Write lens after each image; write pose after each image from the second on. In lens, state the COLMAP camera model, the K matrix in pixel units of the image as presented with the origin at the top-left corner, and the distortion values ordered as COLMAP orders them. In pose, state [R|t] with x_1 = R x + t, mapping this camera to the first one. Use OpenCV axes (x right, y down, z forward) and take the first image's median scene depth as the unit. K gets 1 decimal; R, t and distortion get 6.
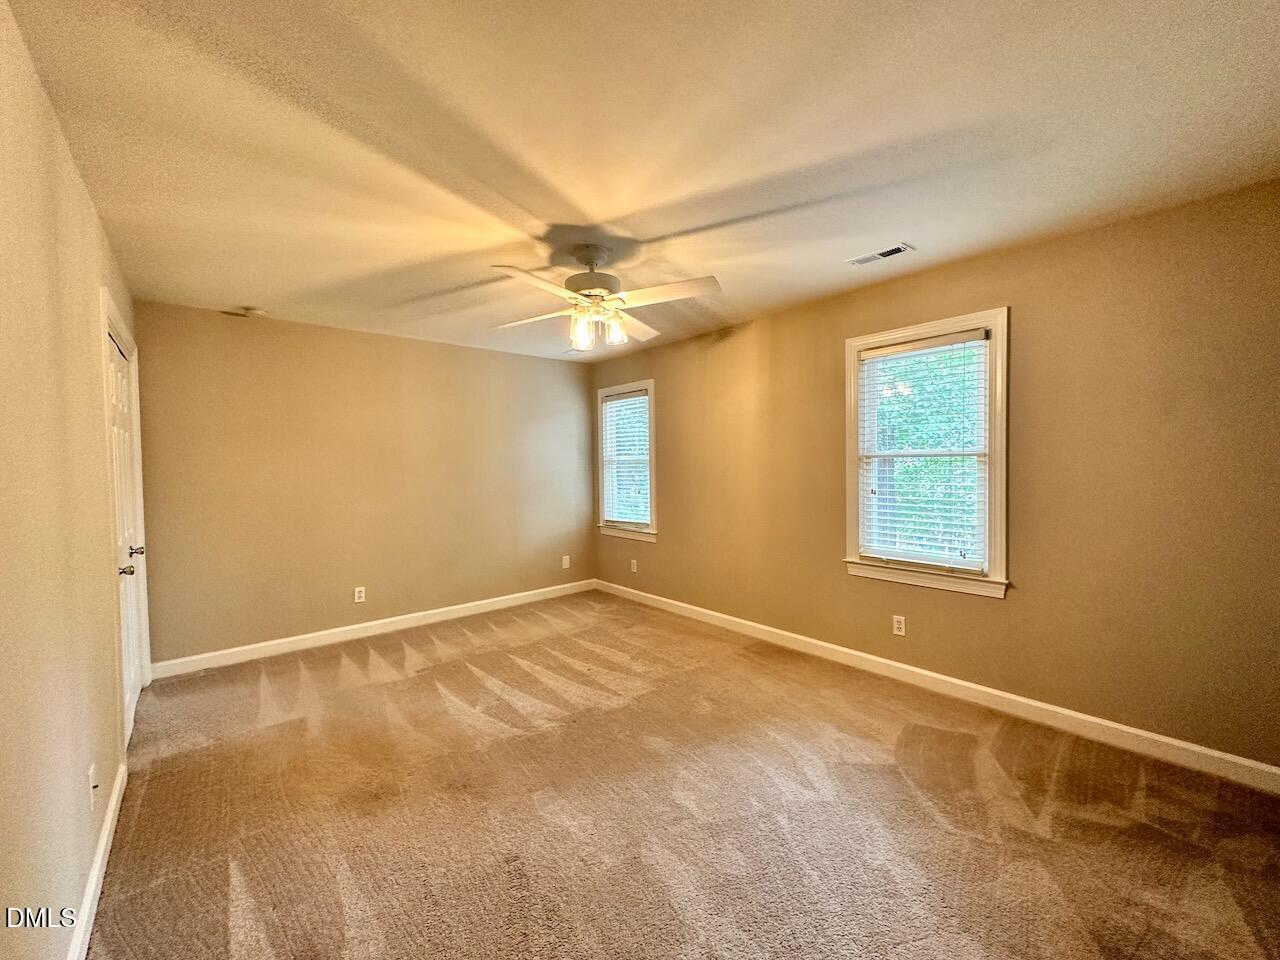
lens RADIAL K [[509.6, 0, 637.2], [0, 509.6, 480.4], [0, 0, 1]] dist [0.001538, 0.000146]
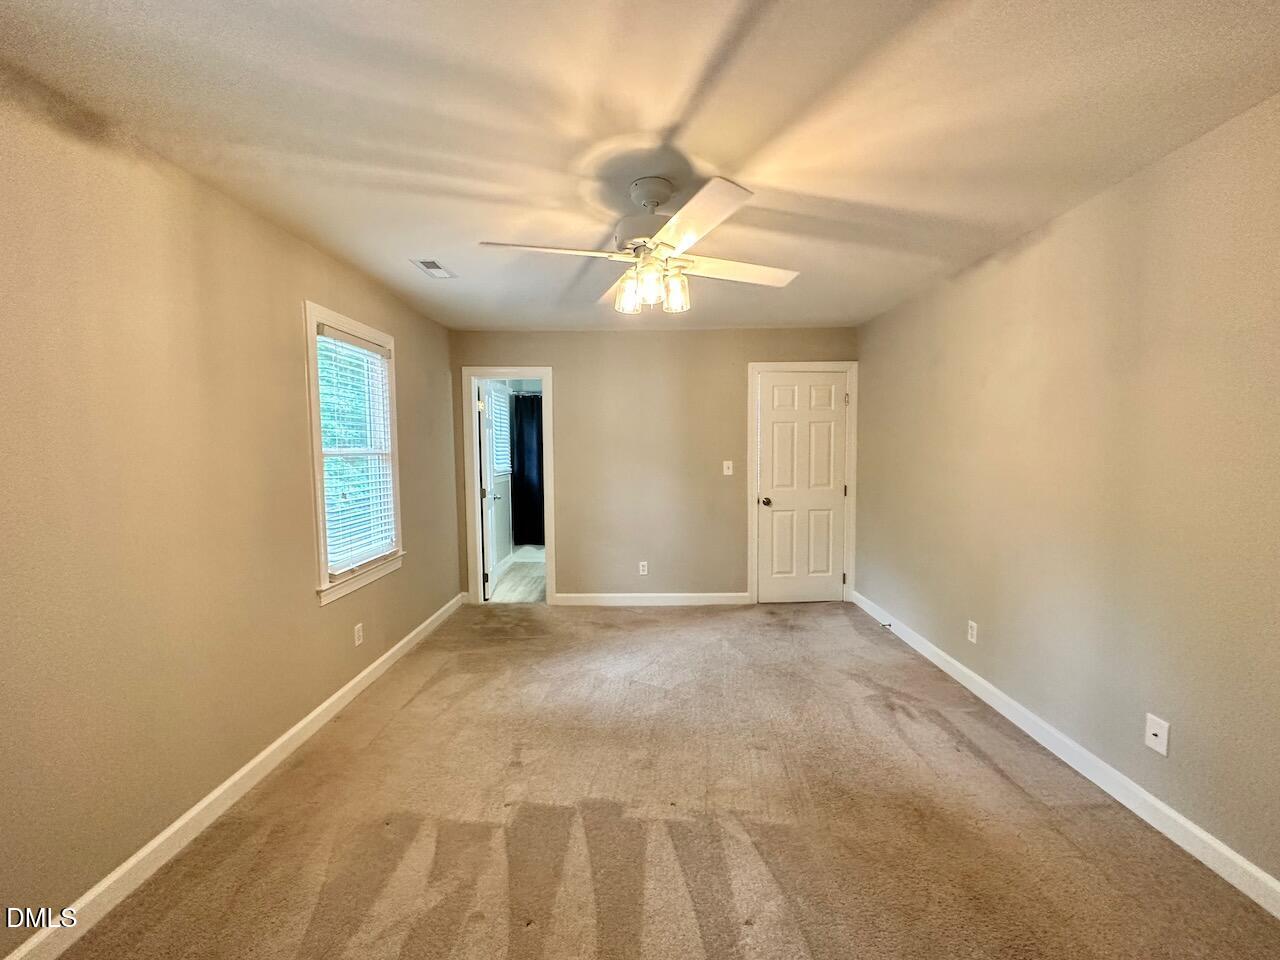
lens RADIAL K [[509.6, 0, 637.2], [0, 509.6, 480.4], [0, 0, 1]] dist [0.001538, 0.000146]
pose [[-0.748092, -0.020024, 0.663292, -0.567978], [0.042035, 0.996107, 0.077480, -0.058331], [-0.662262, 0.085844, -0.744339, 1.543270]]
